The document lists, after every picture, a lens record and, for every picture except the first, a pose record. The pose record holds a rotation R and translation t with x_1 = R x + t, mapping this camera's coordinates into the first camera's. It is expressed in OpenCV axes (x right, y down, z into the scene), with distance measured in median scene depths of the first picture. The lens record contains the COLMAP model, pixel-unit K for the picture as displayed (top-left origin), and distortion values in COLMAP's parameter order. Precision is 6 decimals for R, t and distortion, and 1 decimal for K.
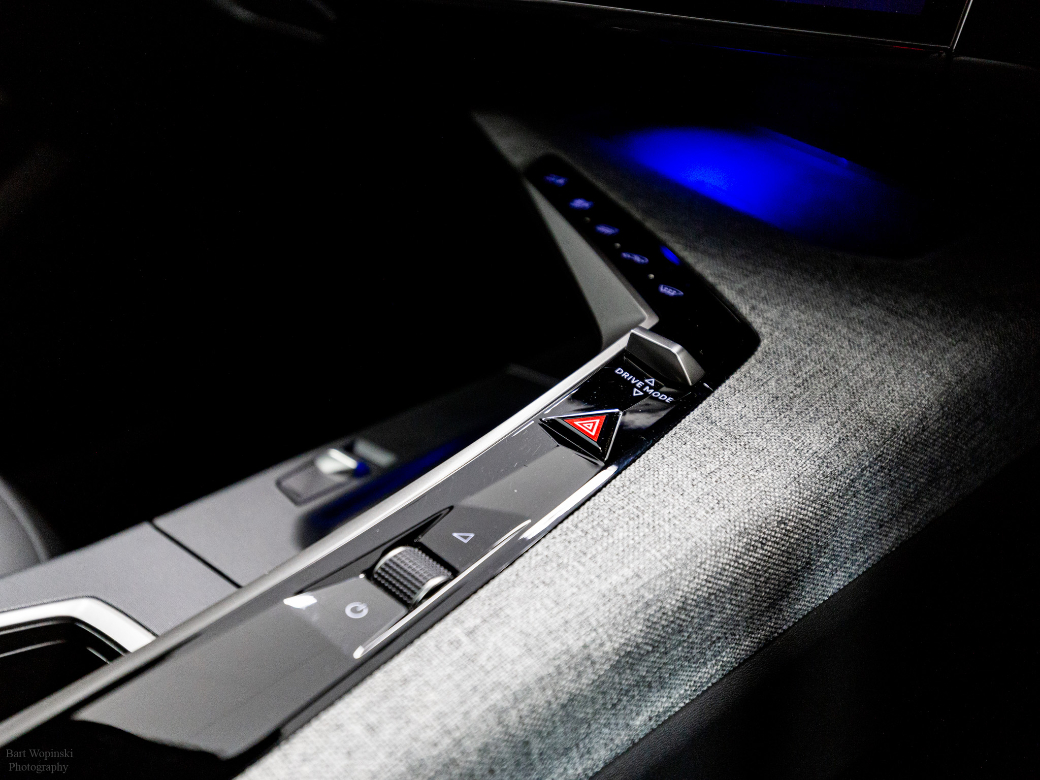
lens RADIAL K [[1057.1, 0, 520.0], [0, 1057.1, 390.0], [0, 0, 1]] dist [0.003395, -0.001175]
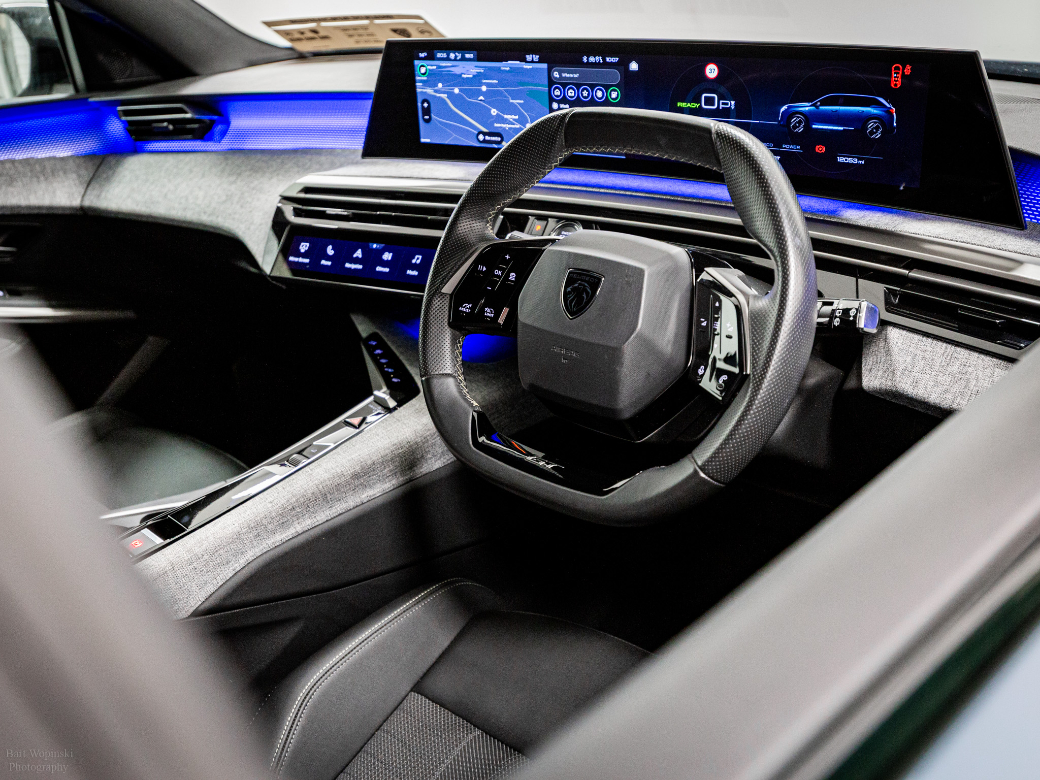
lens RADIAL K [[1057.1, 0, 520.0], [0, 1057.1, 390.0], [0, 0, 1]] dist [0.003395, -0.001175]
pose [[0.995946, -0.082678, -0.035441, 0.724388], [0.078154, 0.990383, -0.114161, 0.366354], [0.044538, 0.110928, 0.992830, -2.354379]]
